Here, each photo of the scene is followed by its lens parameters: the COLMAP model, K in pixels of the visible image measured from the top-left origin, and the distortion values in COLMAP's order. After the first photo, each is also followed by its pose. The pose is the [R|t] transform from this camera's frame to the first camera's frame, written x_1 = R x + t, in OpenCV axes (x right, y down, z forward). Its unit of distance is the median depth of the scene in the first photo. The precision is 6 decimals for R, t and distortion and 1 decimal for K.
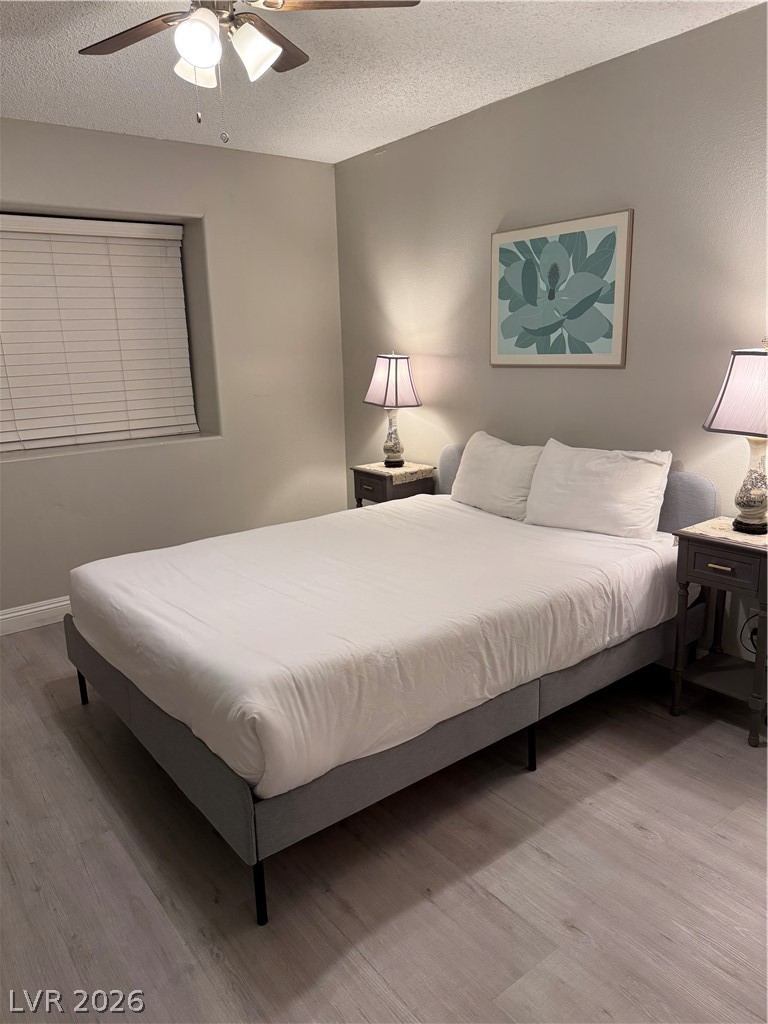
lens RADIAL K [[718.8, 0, 372.4], [0, 718.8, 525.7], [0, 0, 1]] dist [0.041374, -0.062542]
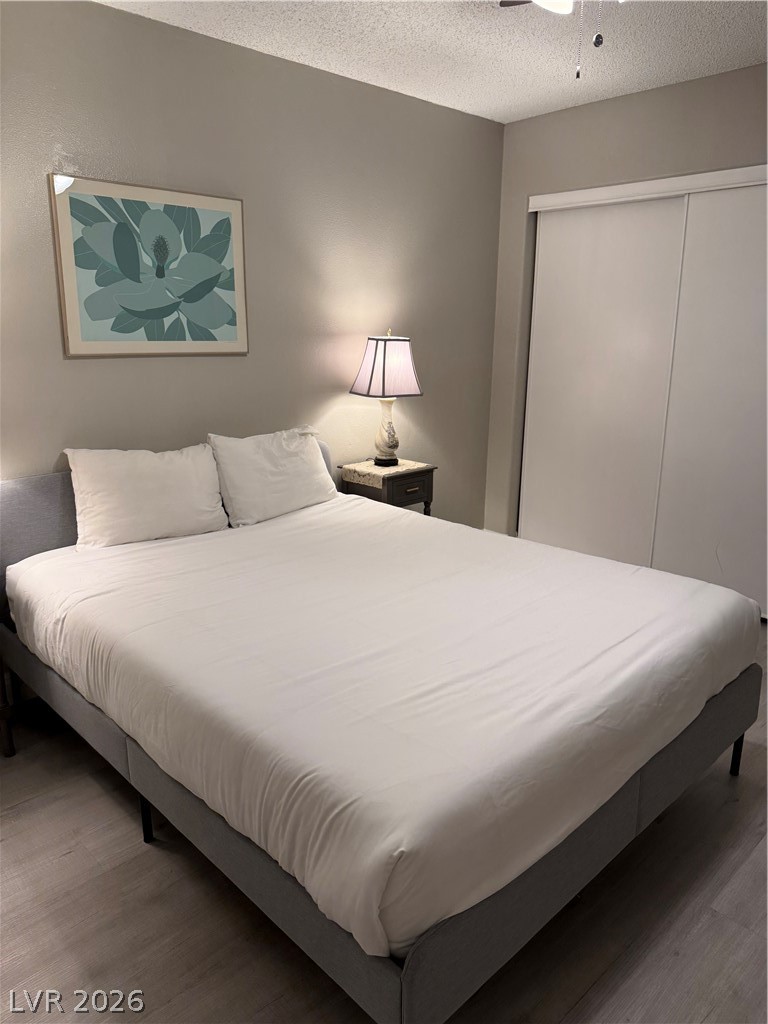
lens RADIAL K [[718.8, 0, 372.4], [0, 718.8, 525.7], [0, 0, 1]] dist [0.041374, -0.062542]
pose [[-0.108339, -0.237580, 0.965307, -0.696968], [0.244676, 0.934780, 0.257527, -0.201078], [-0.963533, 0.264087, -0.043143, 0.891120]]
